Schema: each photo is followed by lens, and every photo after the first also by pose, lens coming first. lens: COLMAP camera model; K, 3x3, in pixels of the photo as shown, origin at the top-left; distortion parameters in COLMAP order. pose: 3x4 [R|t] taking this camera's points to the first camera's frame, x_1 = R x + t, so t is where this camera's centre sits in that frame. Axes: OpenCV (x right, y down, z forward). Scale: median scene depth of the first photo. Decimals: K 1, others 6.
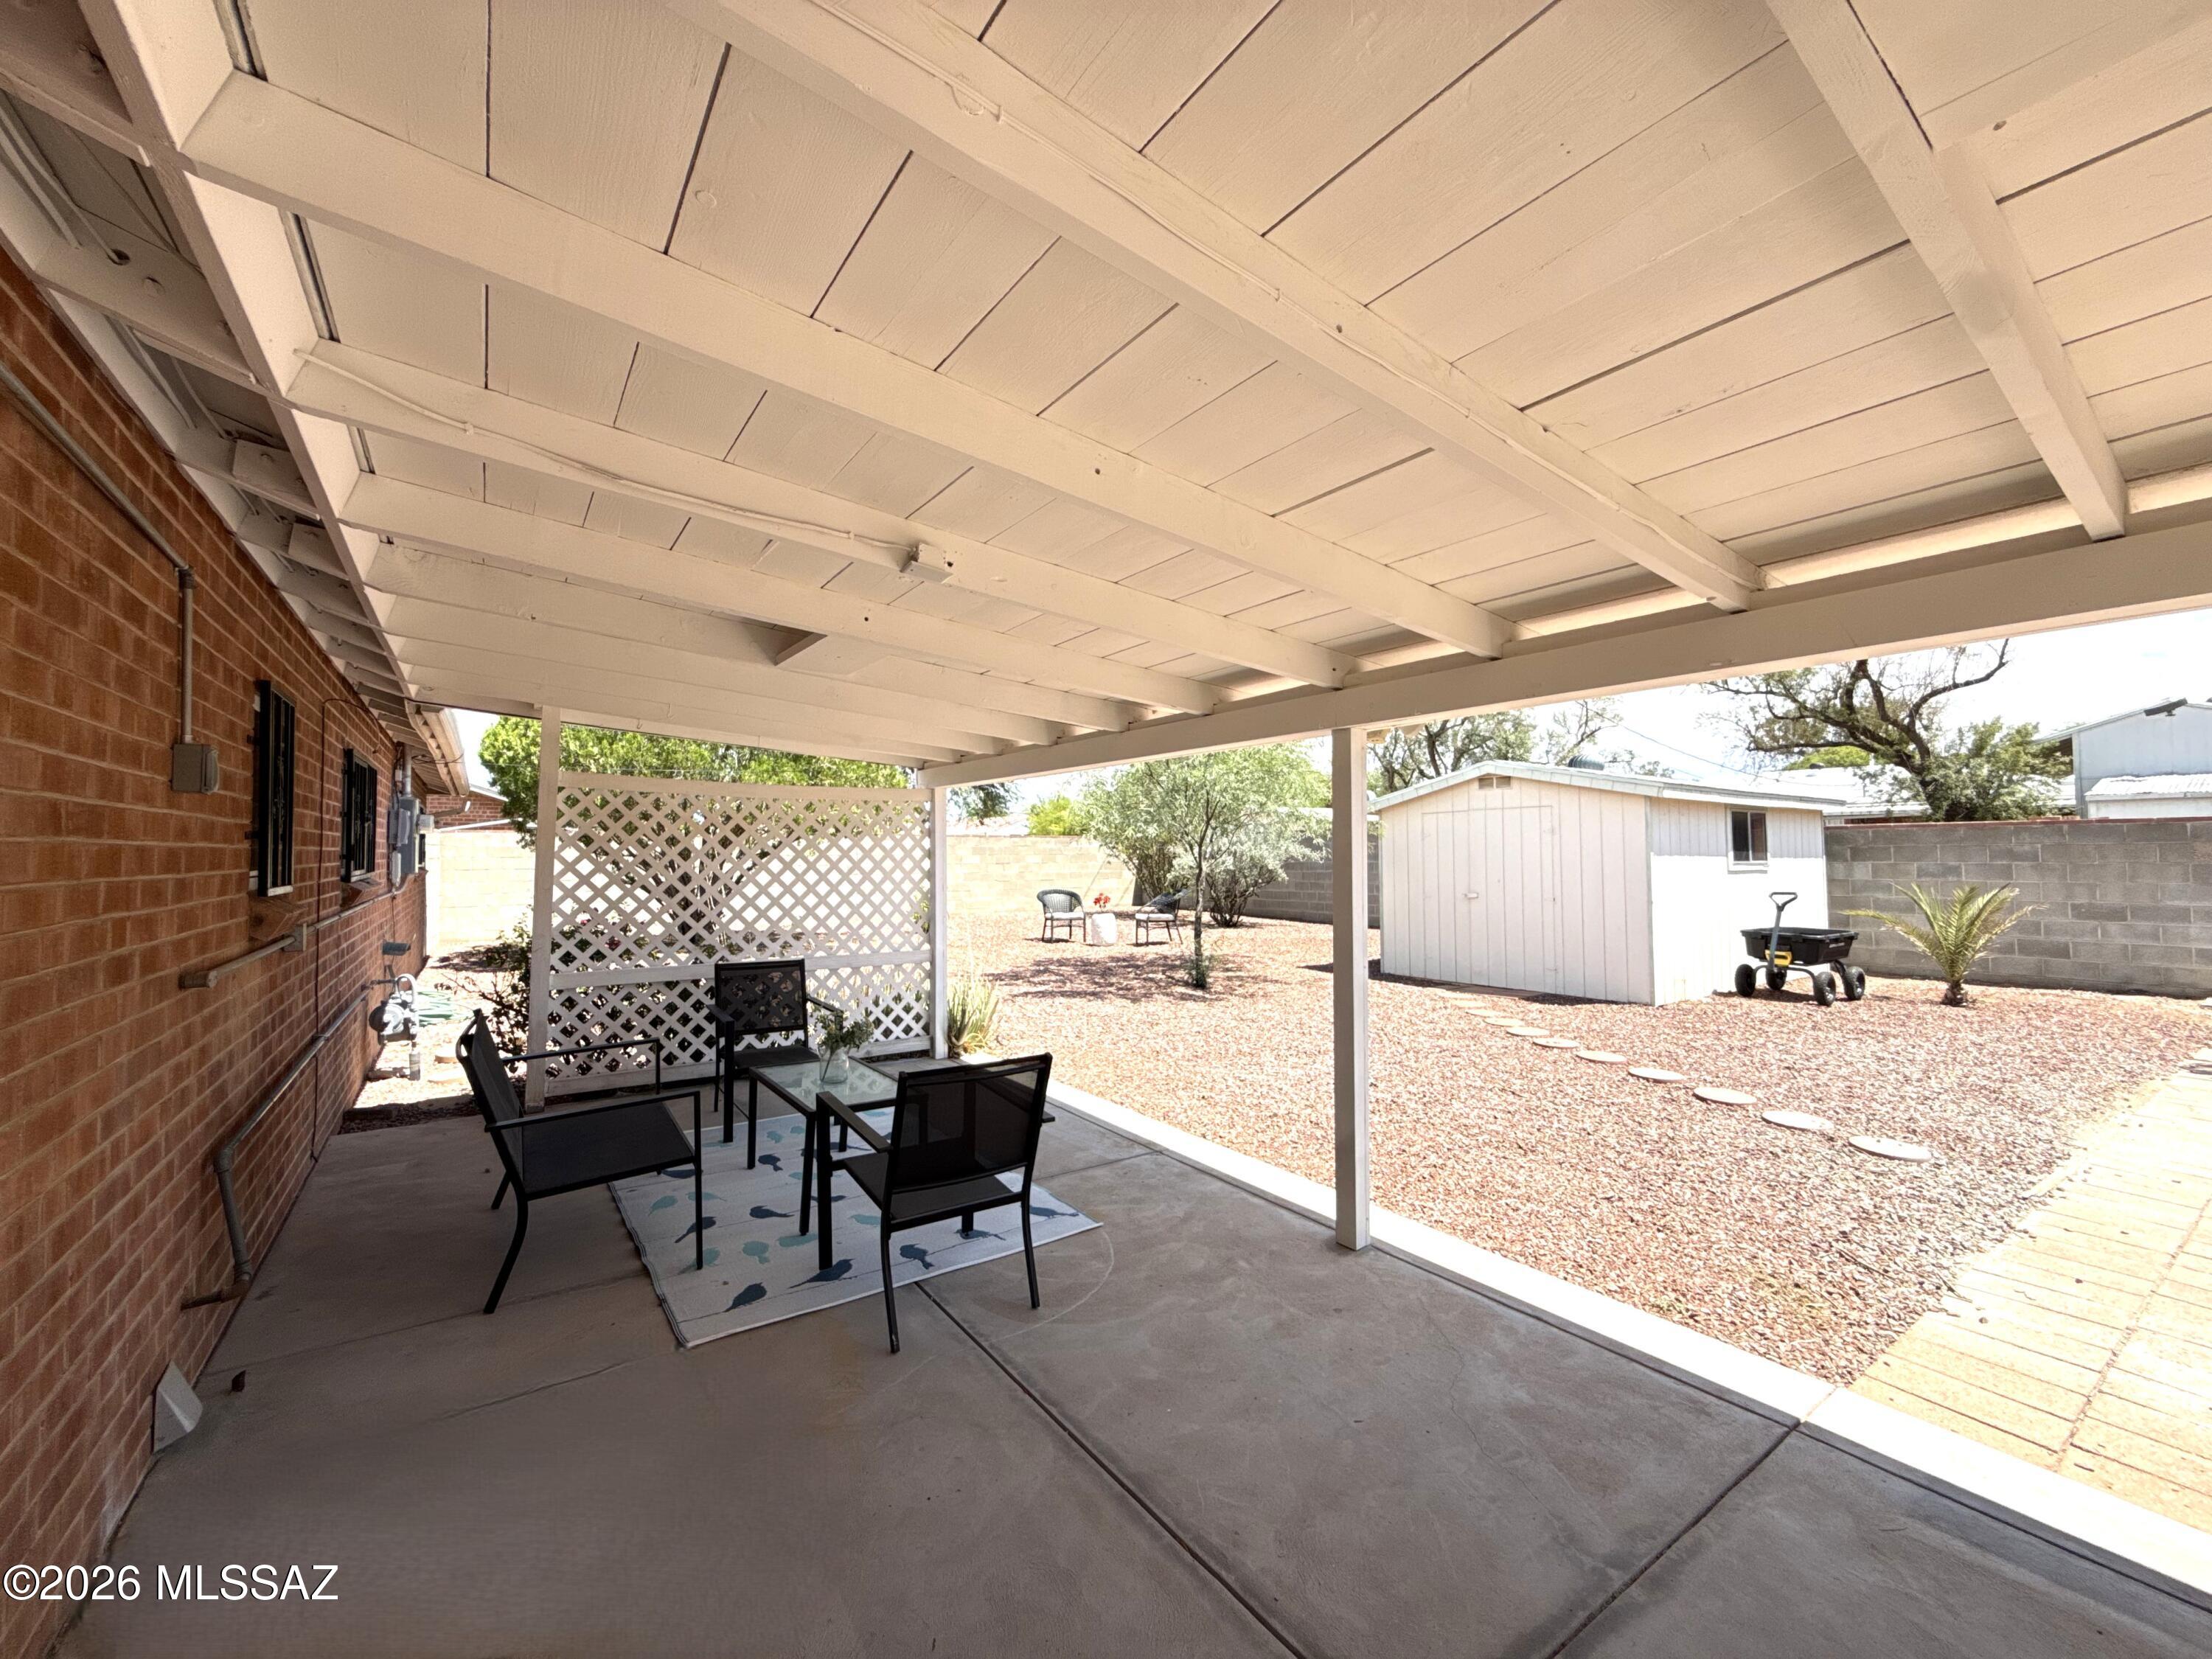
lens RADIAL K [[871.4, 0, 1106.0], [0, 871.4, 829.5], [0, 0, 1]] dist [-0.009801, -0.000003]
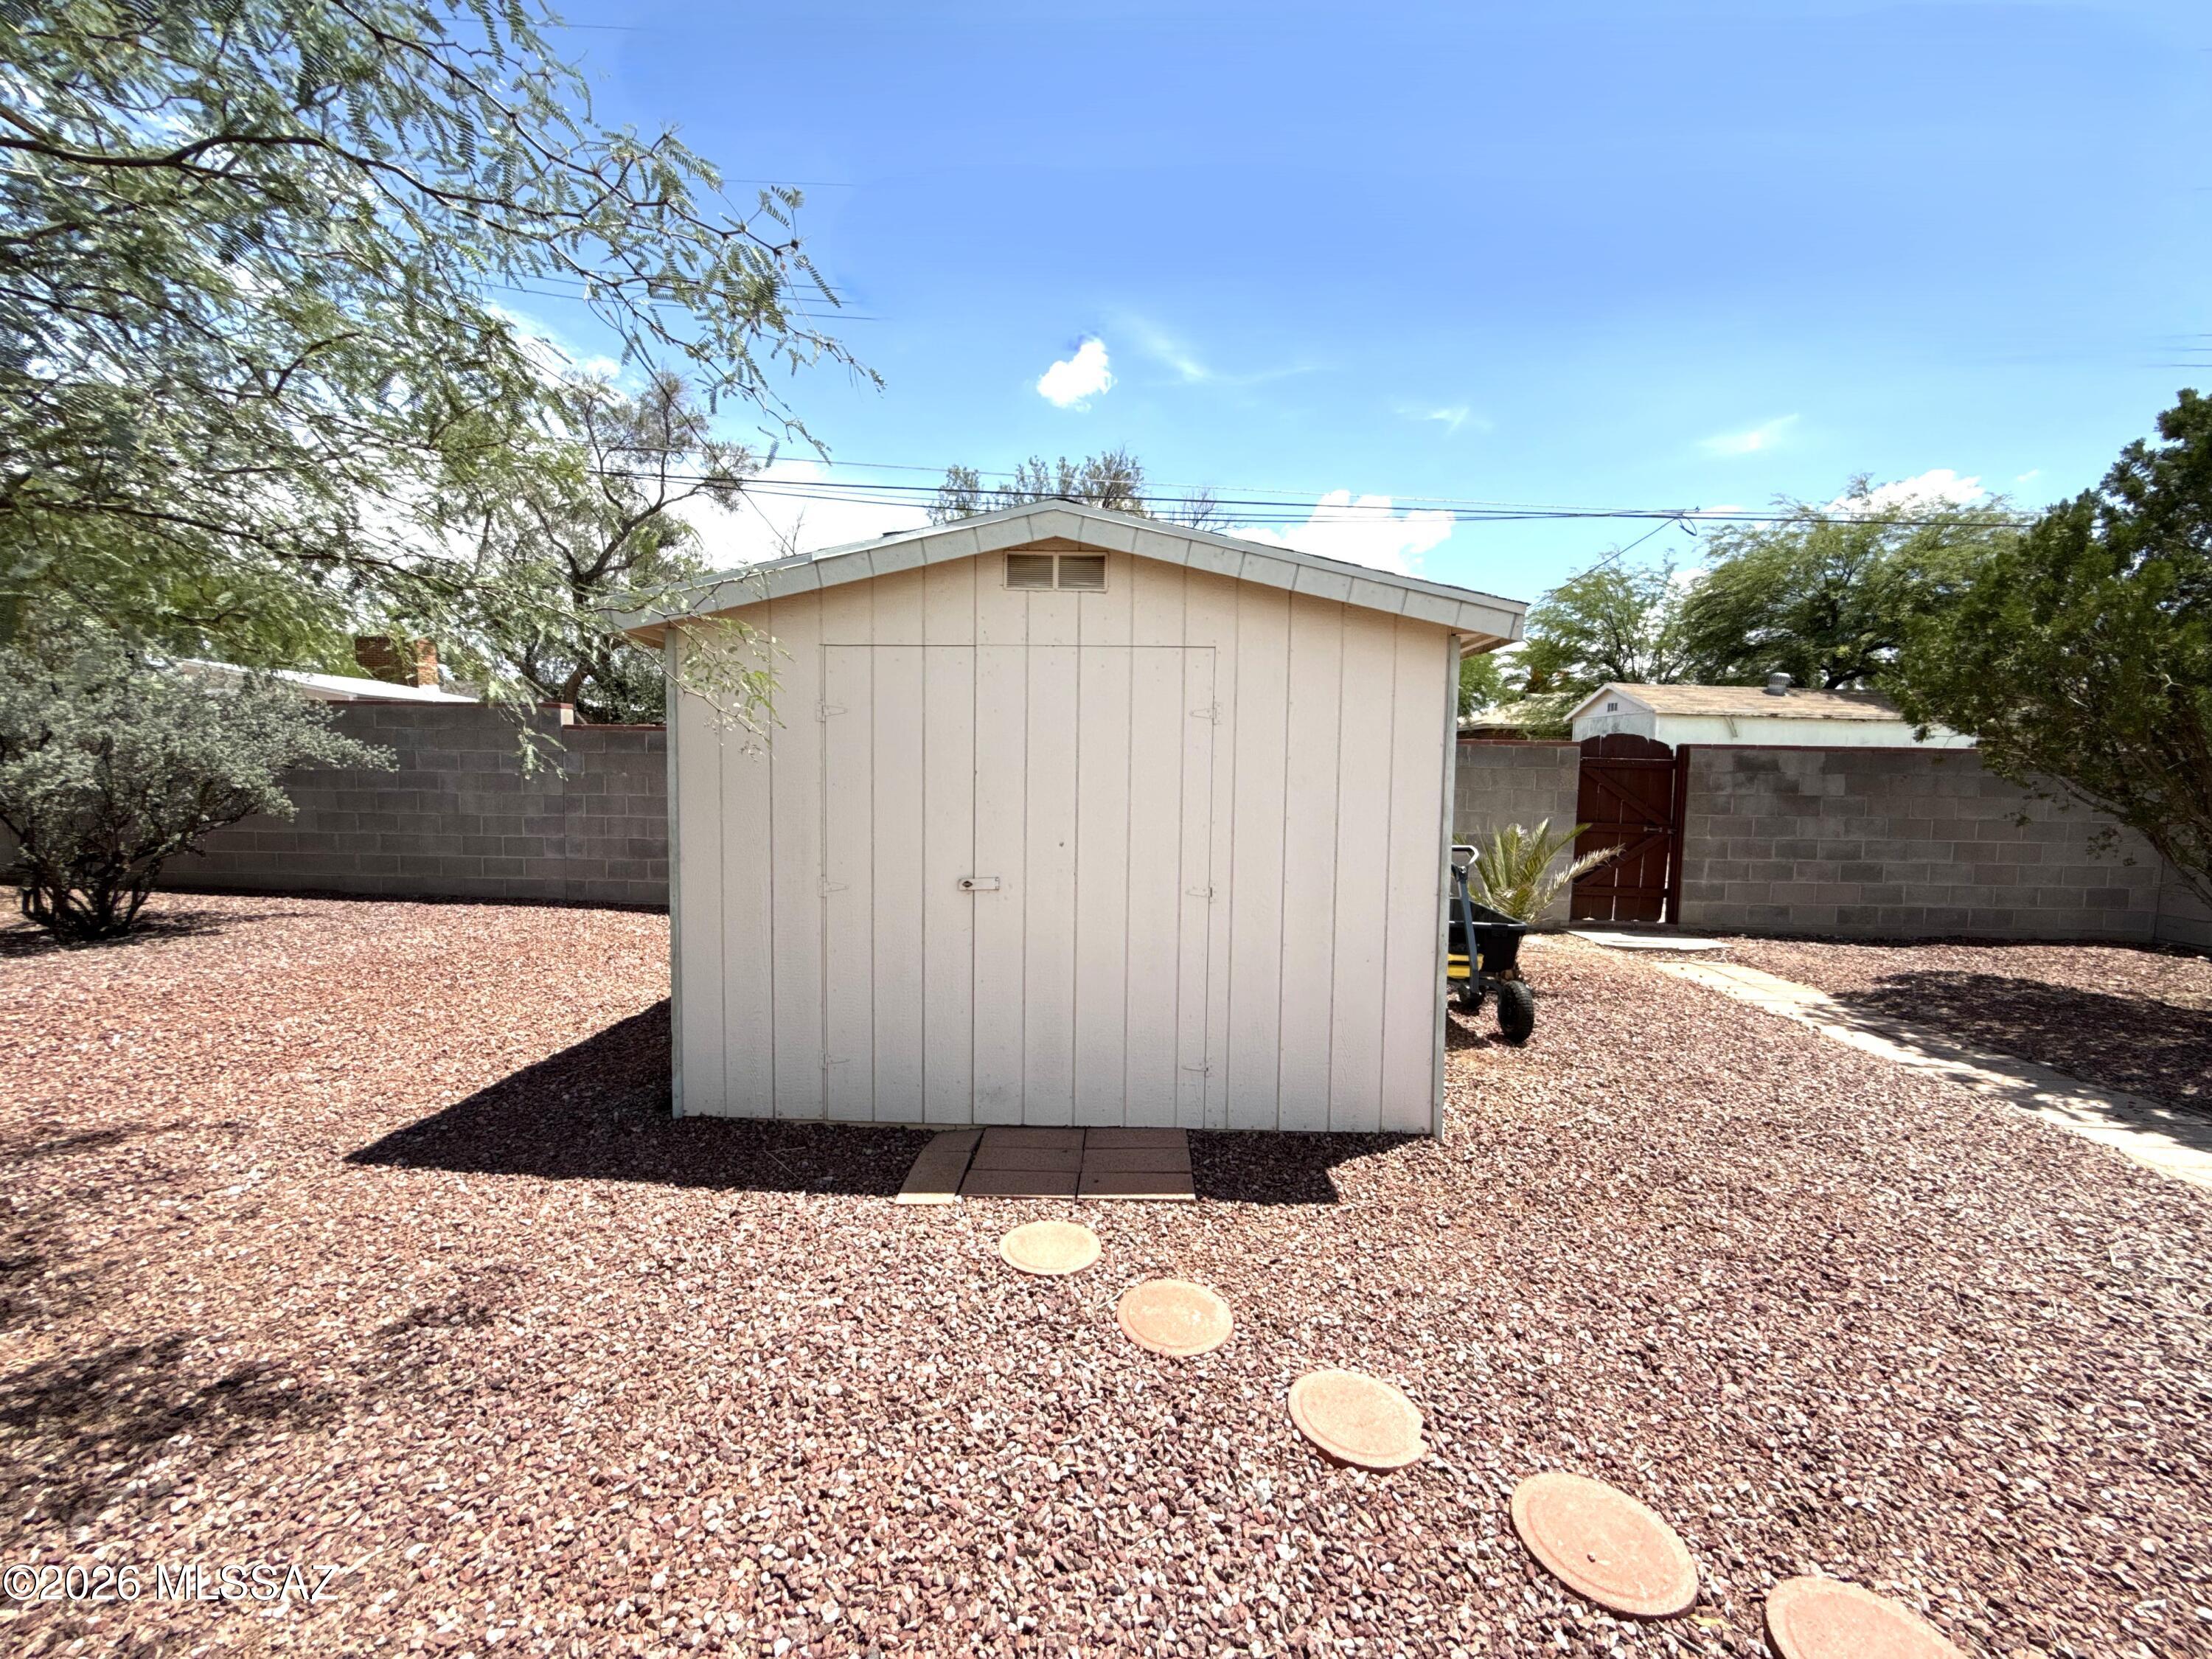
lens RADIAL K [[871.4, 0, 1106.0], [0, 871.4, 829.5], [0, 0, 1]] dist [-0.009801, -0.000003]
pose [[0.574910, -0.034568, 0.817486, 0.093749], [-0.050561, 0.995697, 0.077661, 0.013738], [-0.816653, -0.085981, 0.570688, 0.447367]]
